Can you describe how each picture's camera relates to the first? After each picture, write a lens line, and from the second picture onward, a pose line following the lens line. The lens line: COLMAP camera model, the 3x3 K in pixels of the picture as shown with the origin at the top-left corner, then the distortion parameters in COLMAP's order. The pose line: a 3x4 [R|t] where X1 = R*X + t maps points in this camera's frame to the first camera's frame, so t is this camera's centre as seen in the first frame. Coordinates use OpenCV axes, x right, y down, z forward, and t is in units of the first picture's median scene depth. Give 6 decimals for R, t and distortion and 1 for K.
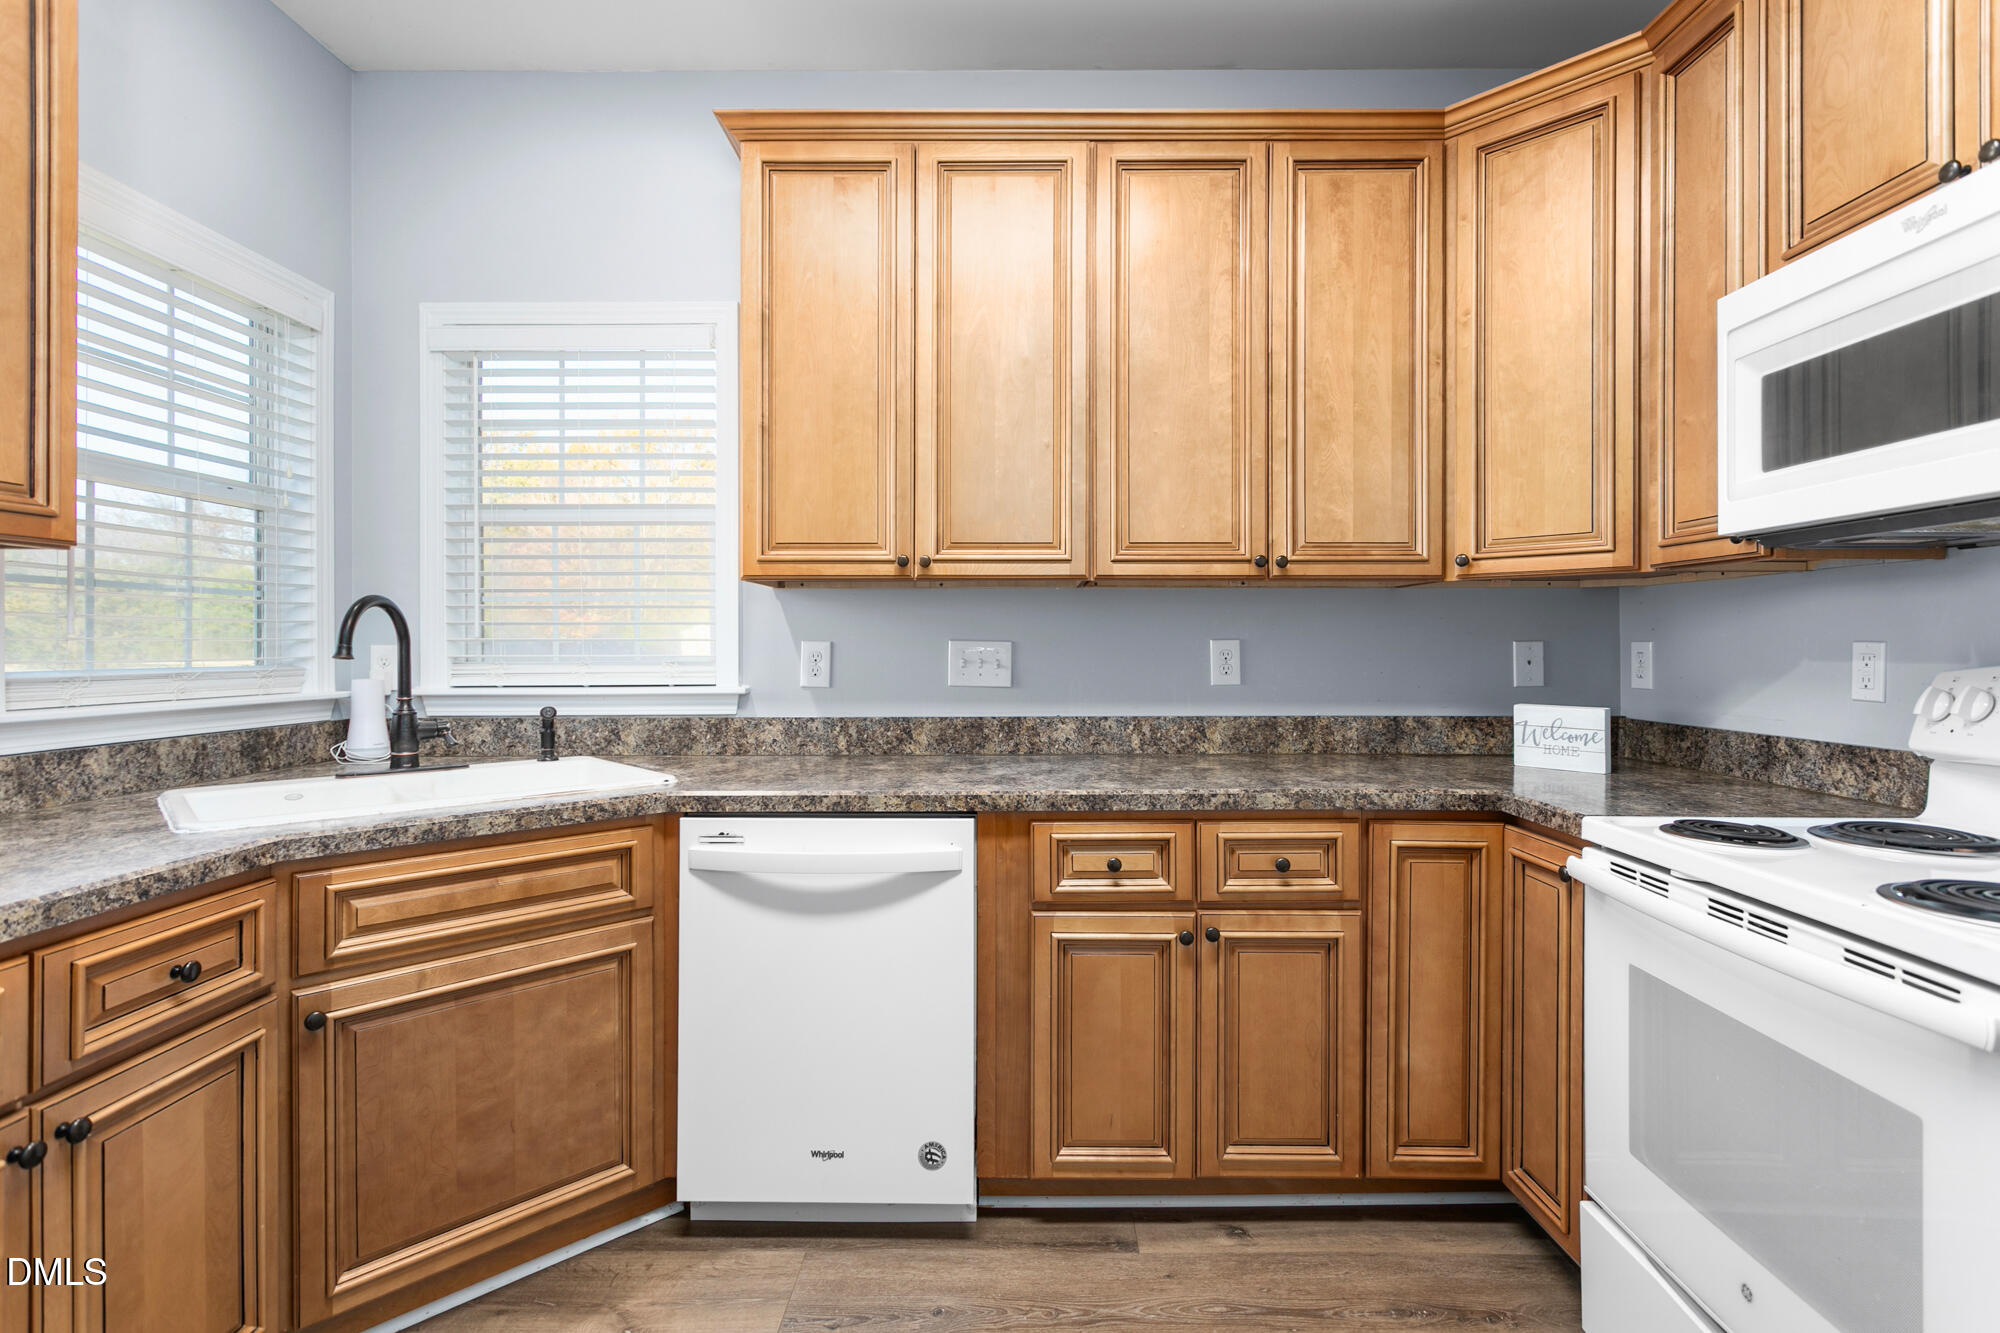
lens RADIAL K [[963.9, 0, 1005.1], [0, 963.9, 642.2], [0, 0, 1]] dist [0.002798, 0.001933]
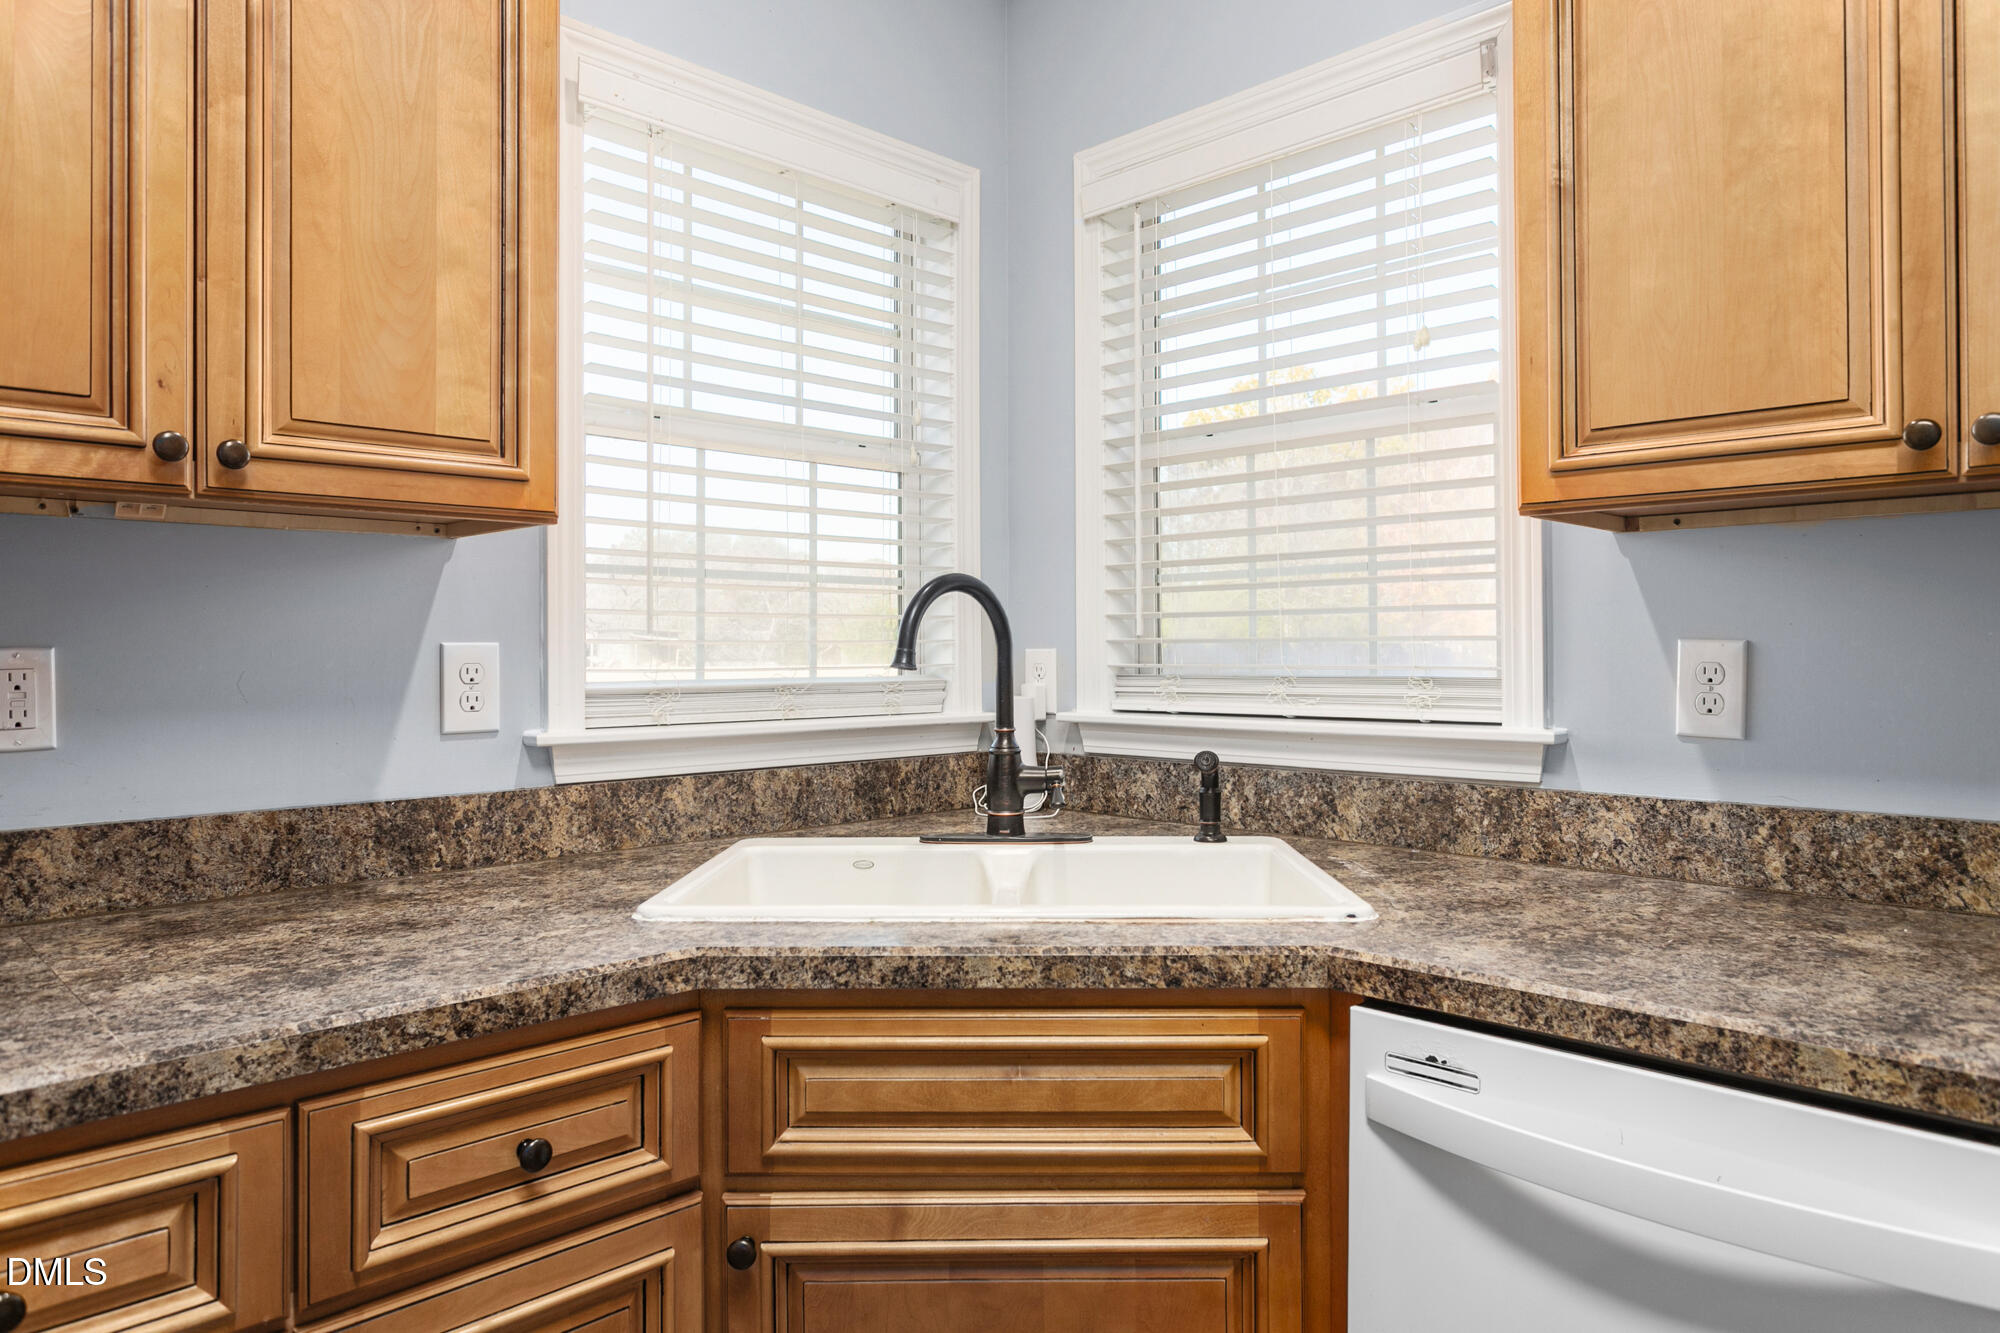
lens RADIAL K [[1259.9, 0, 1007.4], [0, 1259.9, 633.7], [0, 0, 1]] dist [-0.008783, 0.004634]
pose [[0.715715, -0.009227, -0.698332, -0.018096], [0.003994, 0.999950, -0.009118, 0.000525], [0.698381, 0.003737, 0.715716, 0.425720]]
